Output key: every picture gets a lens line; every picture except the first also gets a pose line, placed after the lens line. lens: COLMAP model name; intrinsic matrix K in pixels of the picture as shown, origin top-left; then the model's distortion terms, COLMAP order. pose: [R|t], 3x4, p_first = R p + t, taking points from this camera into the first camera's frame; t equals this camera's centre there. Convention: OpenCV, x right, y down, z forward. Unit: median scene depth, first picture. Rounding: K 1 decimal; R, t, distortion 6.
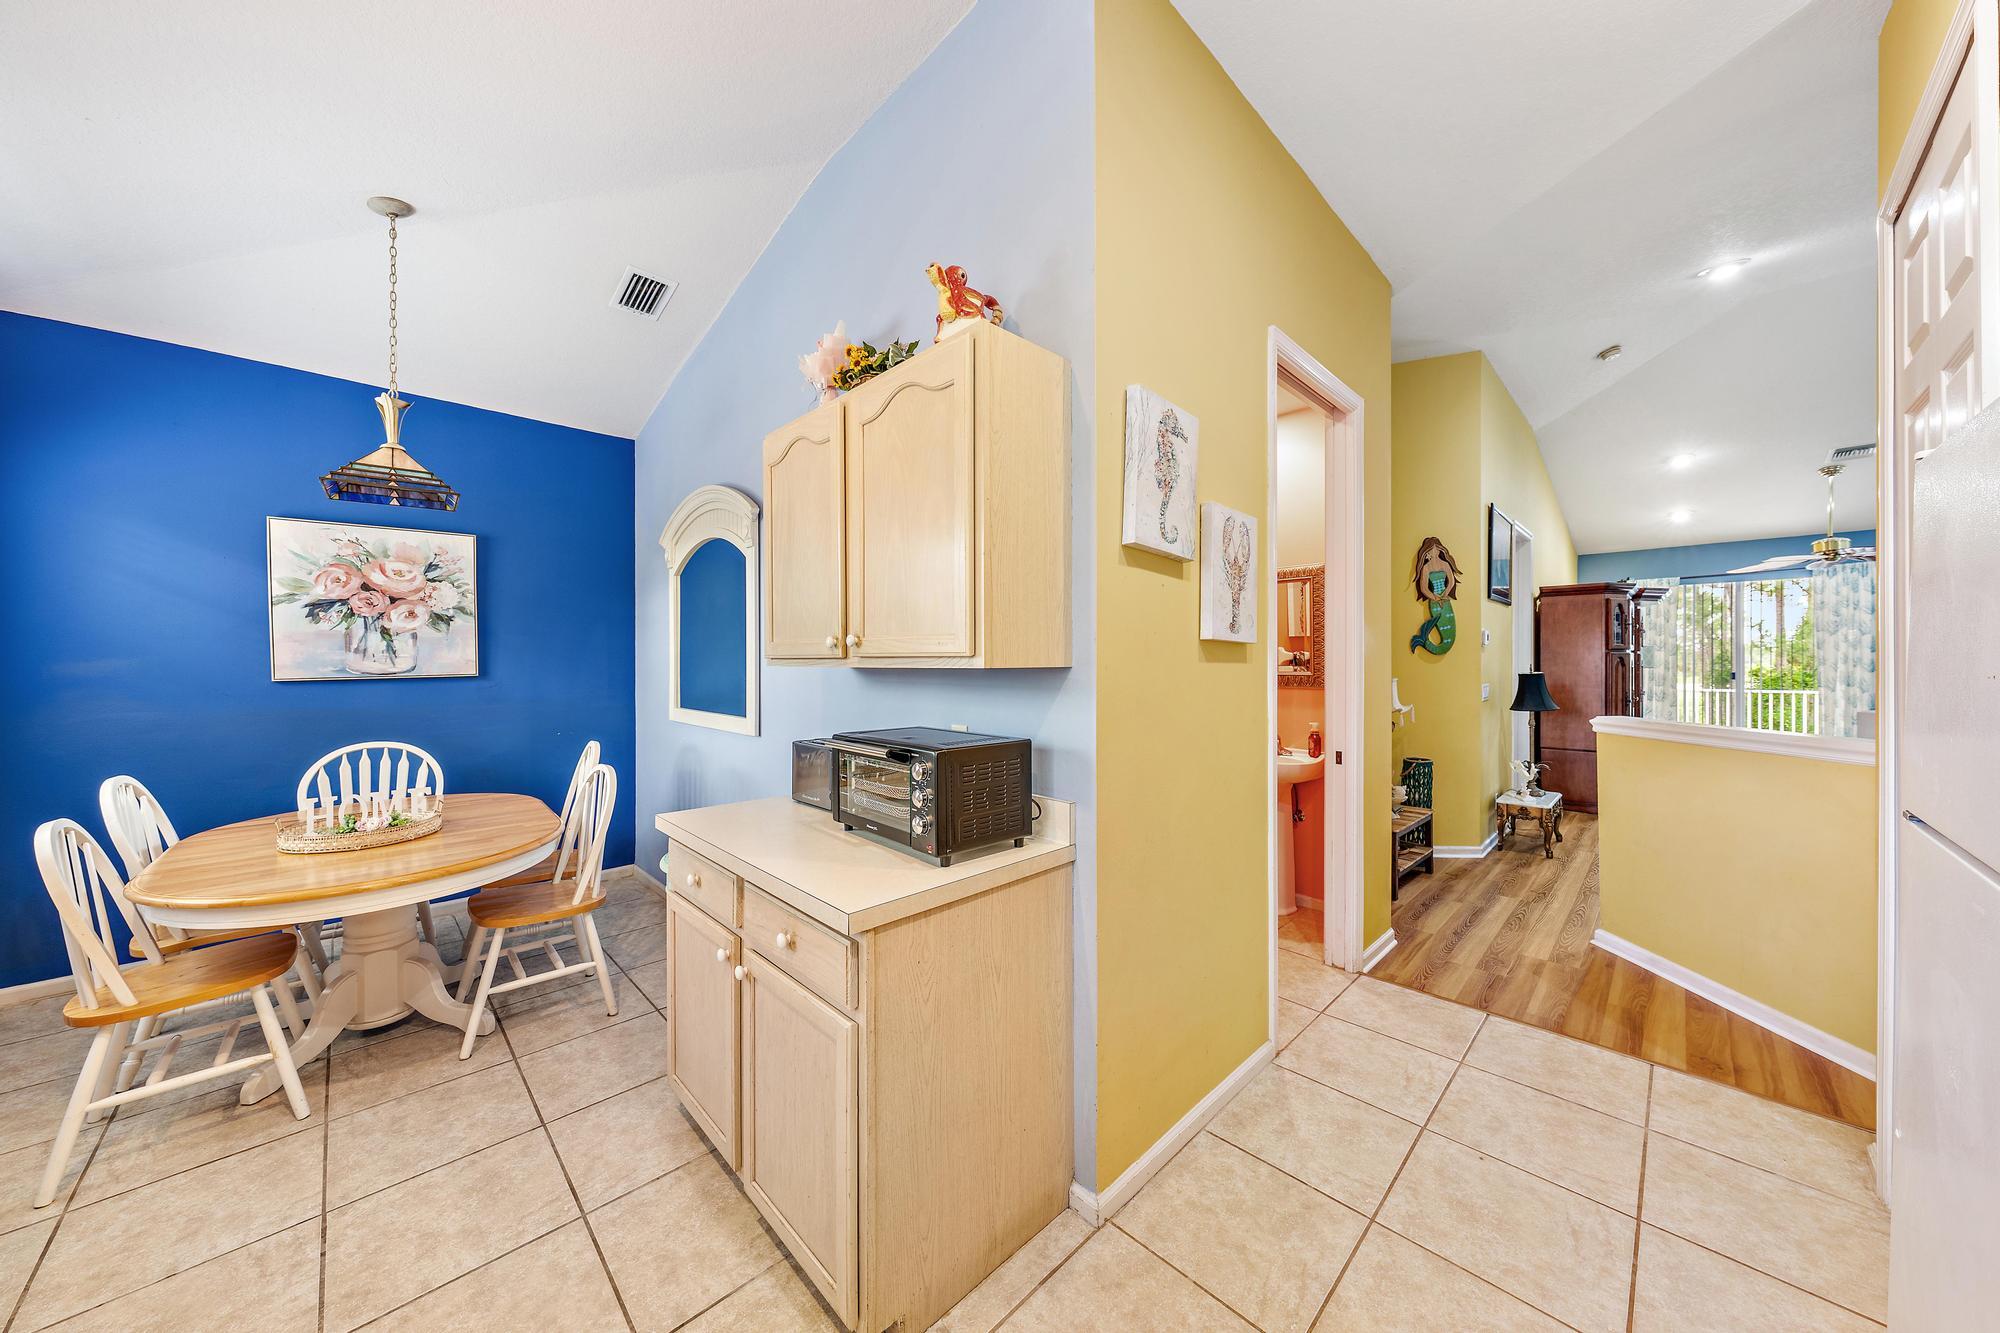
lens RADIAL K [[680.7, 0, 992.5], [0, 680.7, 661.7], [0, 0, 1]] dist [0.000060, 0.000187]
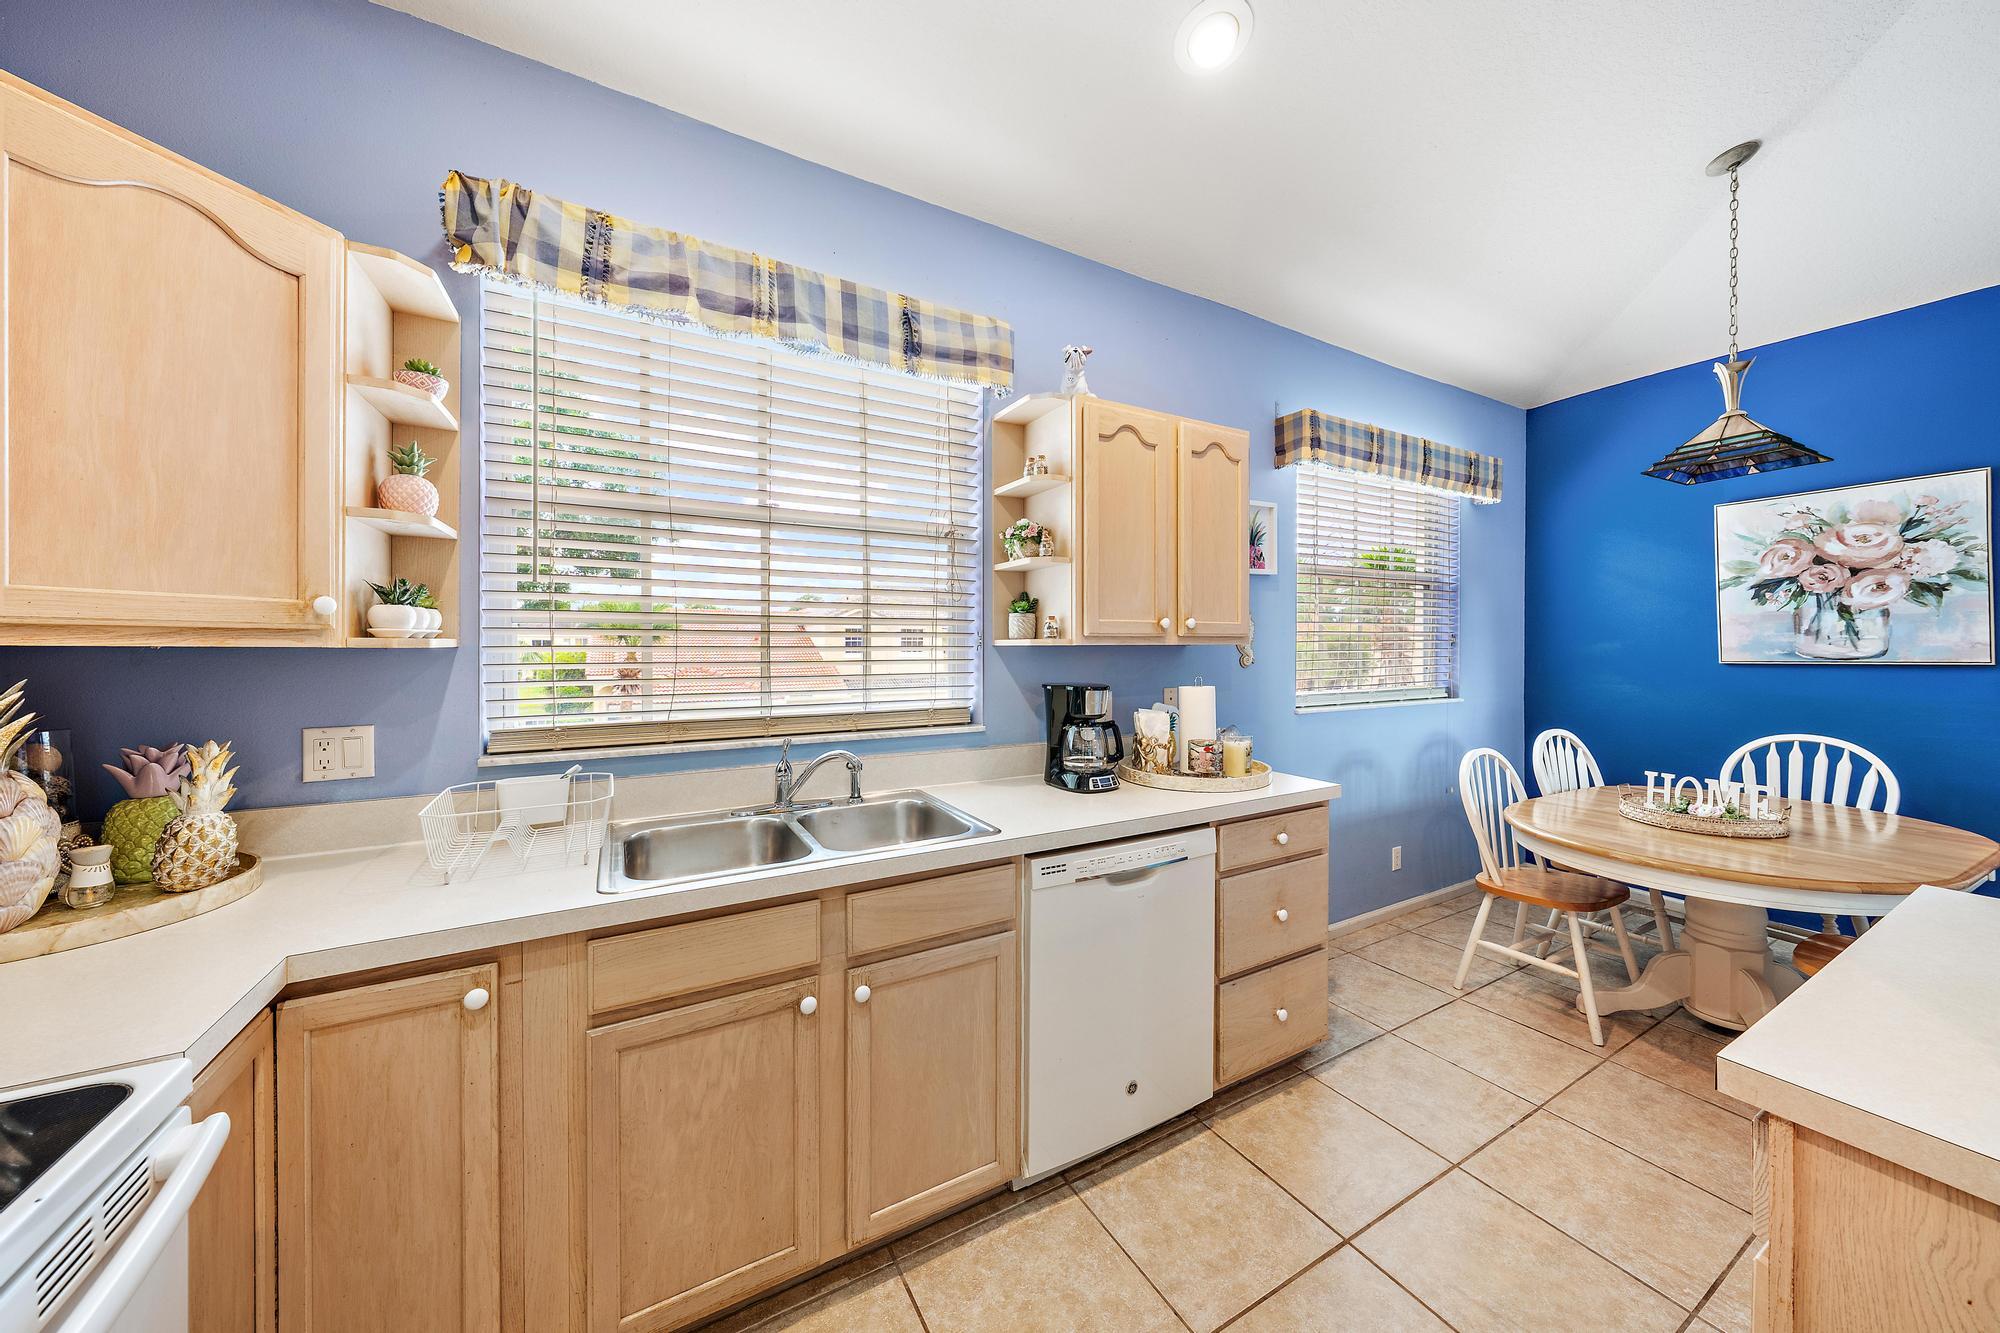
lens RADIAL K [[680.7, 0, 1009.3], [0, 680.7, 648.0], [0, 0, 1]] dist [0.000060, 0.000187]
pose [[-0.250383, 0.005768, -0.968130, 0.207974], [-0.001629, 0.999978, 0.006379, 0.000441], [0.968146, 0.003174, -0.250368, 0.206839]]
